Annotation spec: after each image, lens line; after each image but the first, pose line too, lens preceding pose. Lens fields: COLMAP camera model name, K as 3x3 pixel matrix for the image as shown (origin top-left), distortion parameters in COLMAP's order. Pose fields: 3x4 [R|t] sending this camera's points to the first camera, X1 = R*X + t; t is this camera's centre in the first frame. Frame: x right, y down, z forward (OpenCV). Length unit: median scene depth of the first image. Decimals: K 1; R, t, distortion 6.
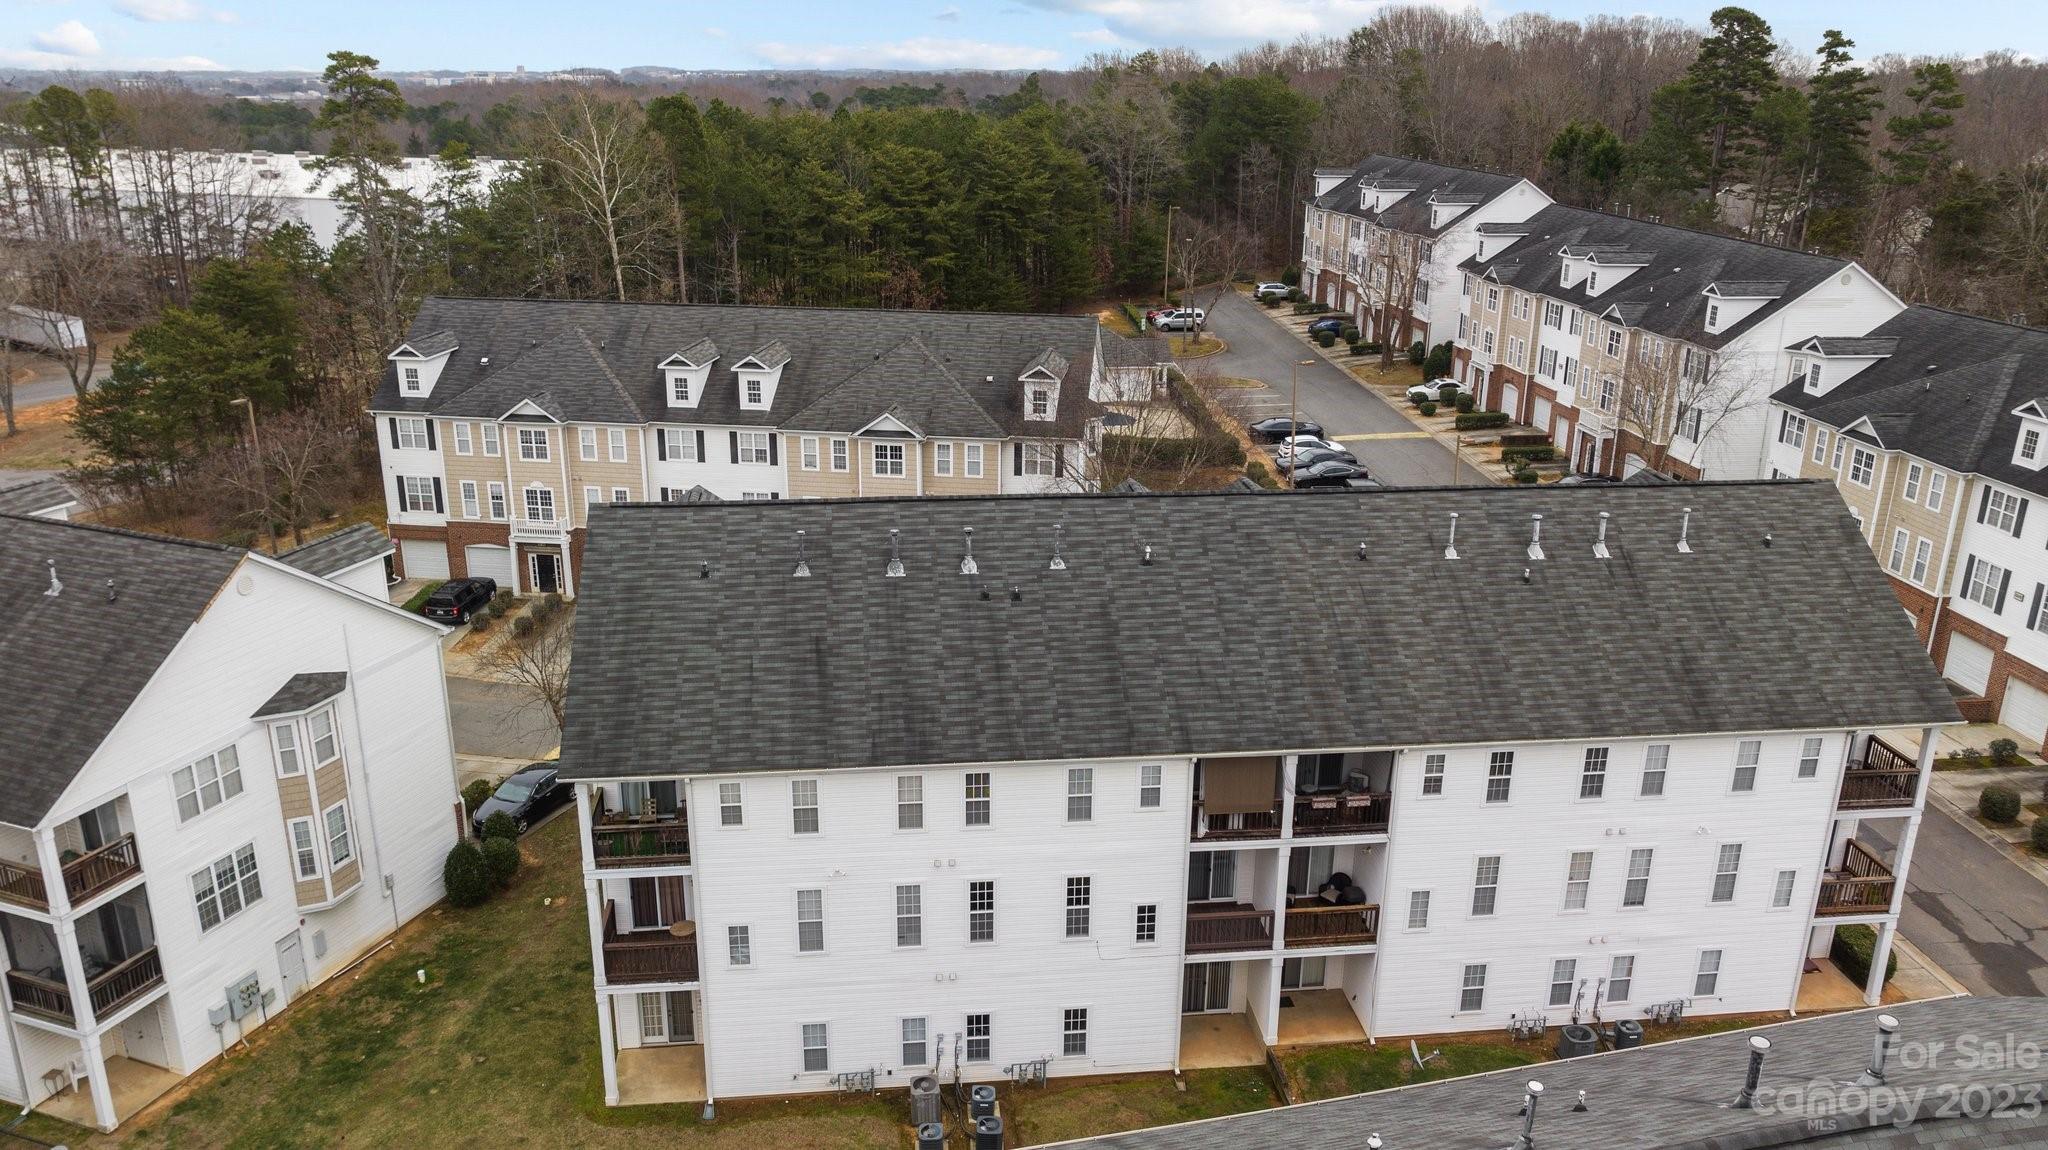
lens RADIAL K [[1484.5, 0, 1018.7], [0, 1484.5, 573.4], [0, 0, 1]] dist [-0.012337, 0.006425]
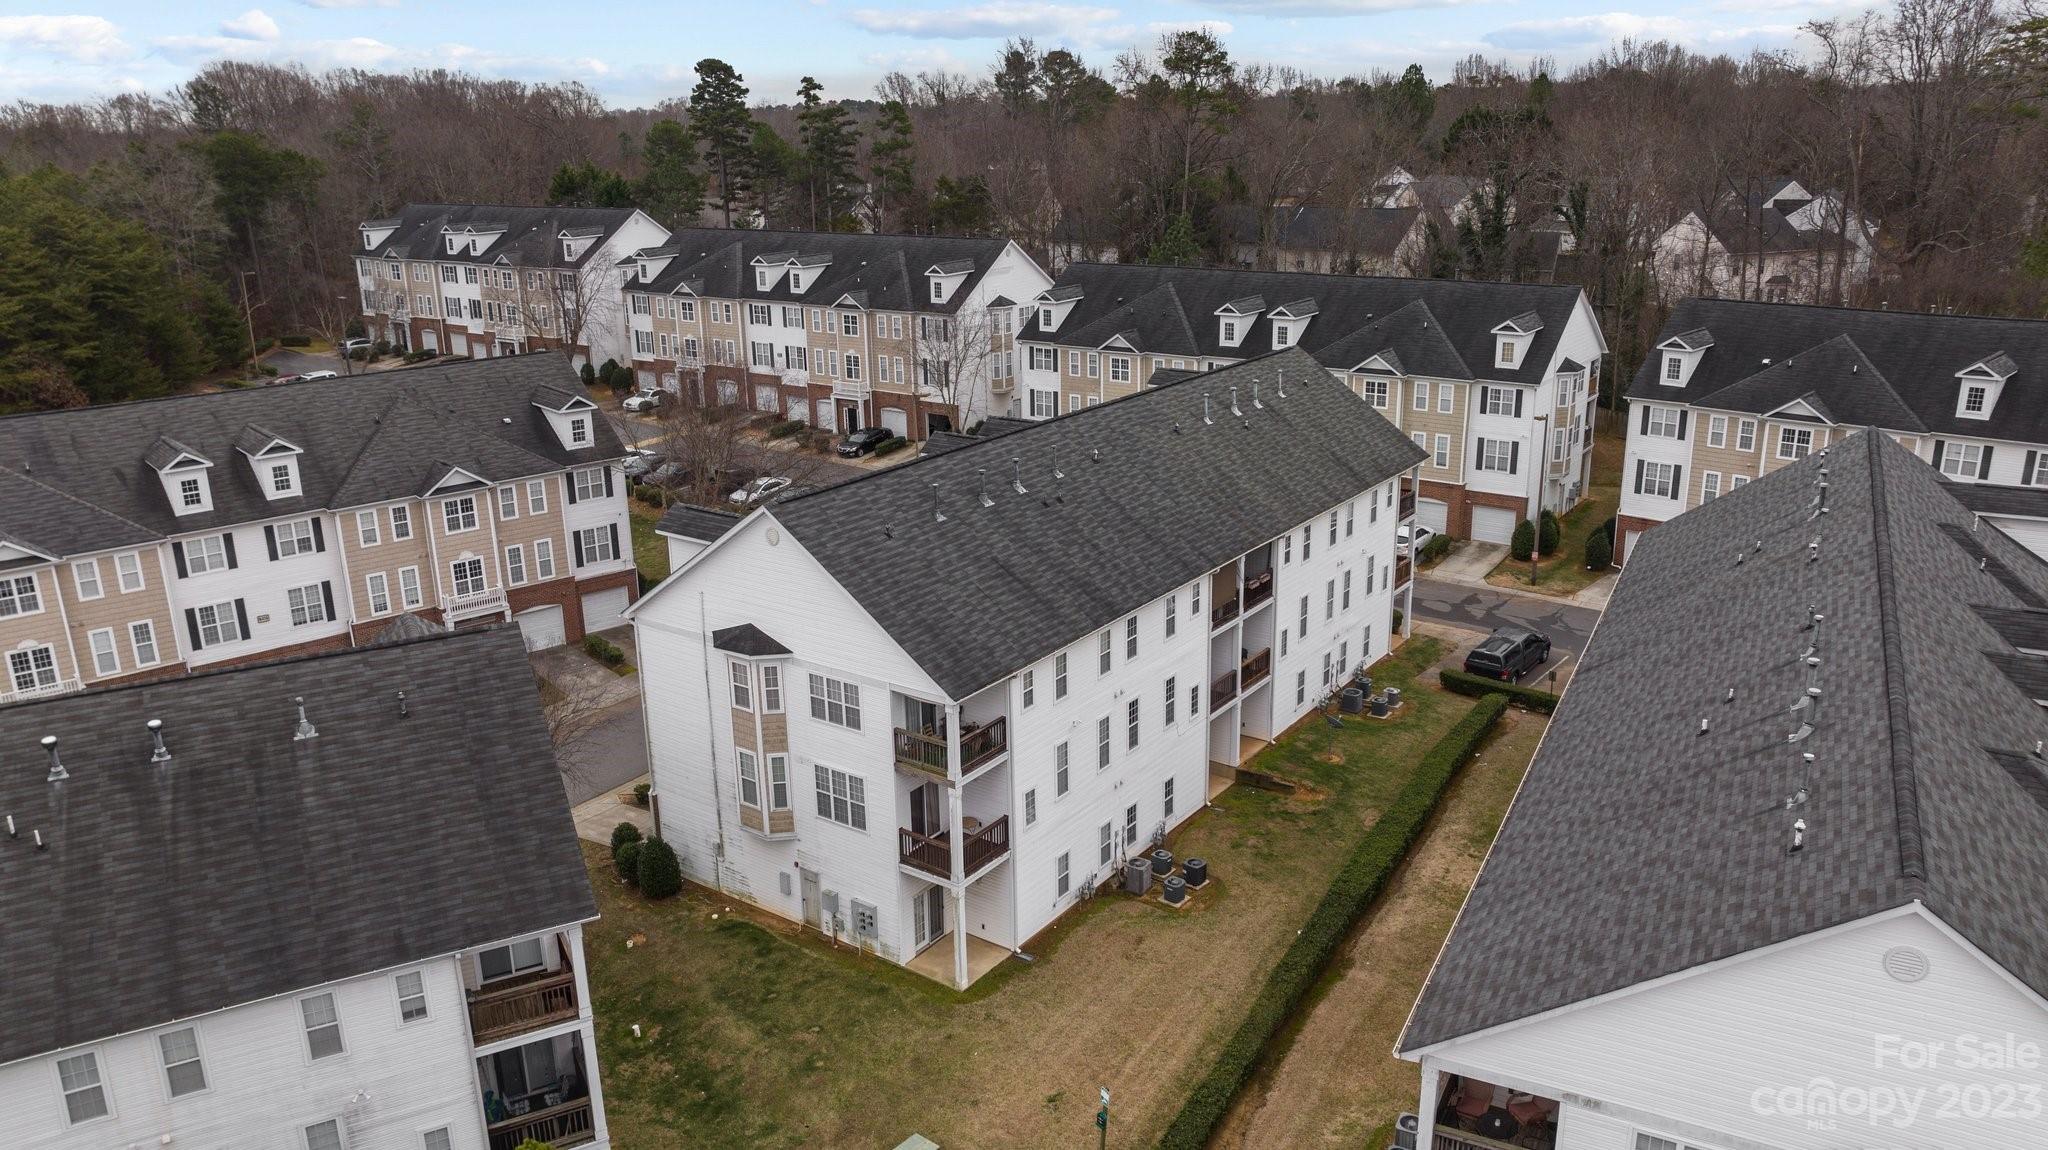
lens RADIAL K [[1484.5, 0, 1018.7], [0, 1484.5, 573.4], [0, 0, 1]] dist [-0.012337, 0.006425]
pose [[0.669324, -0.241192, 0.702731, -0.938075], [0.262701, 0.961570, 0.079819, -0.035494], [-0.694977, 0.131183, 0.706964, 0.095311]]
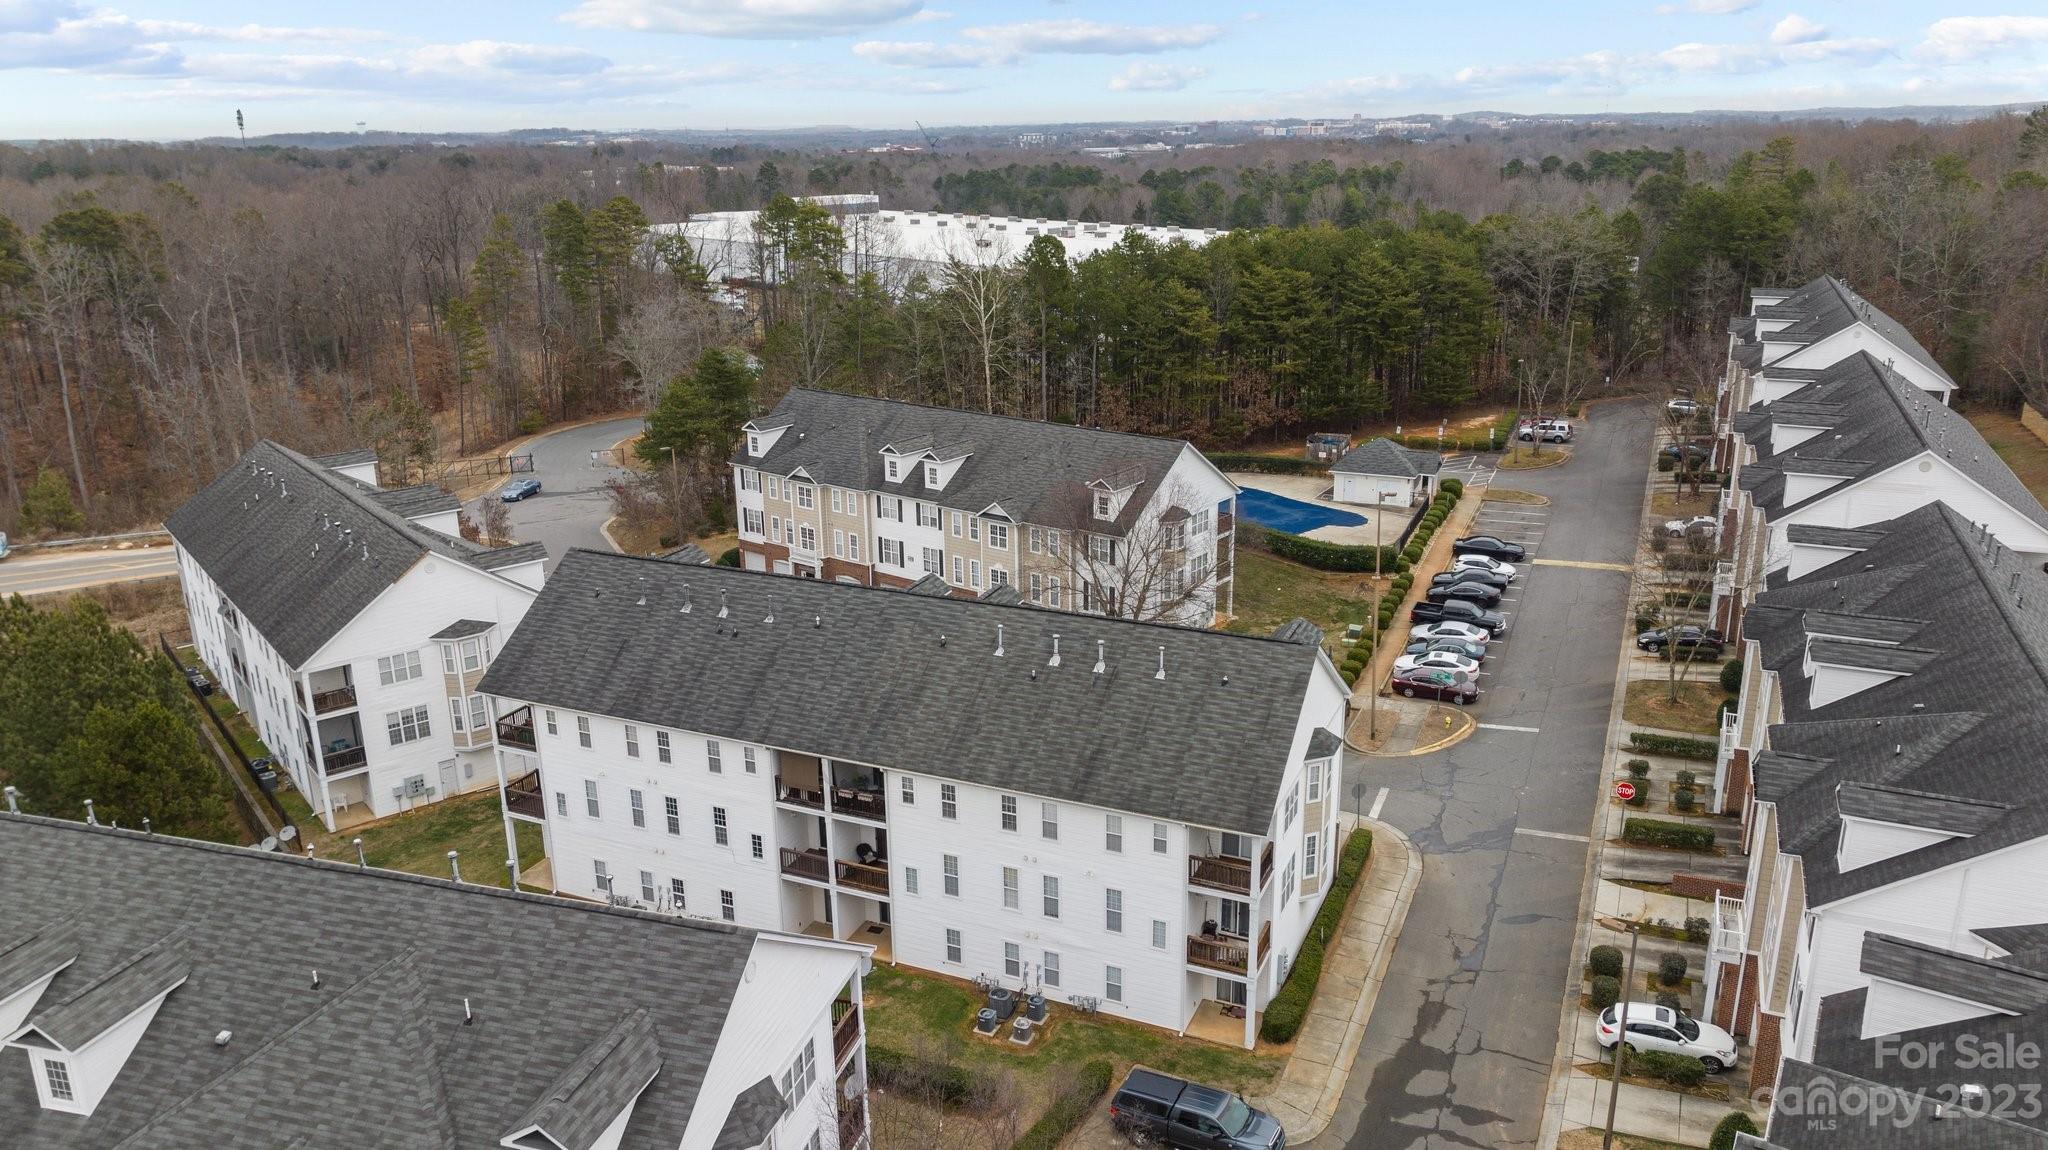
lens RADIAL K [[1449.6, 0, 1024.0], [0, 1449.6, 575.0], [0, 0, 1]] dist [0.003293, 0.000552]
pose [[0.861876, 0.130197, -0.490121, 1.013613], [-0.139852, 0.990025, 0.017063, -0.117538], [0.487453, 0.053838, 0.871488, -0.236060]]
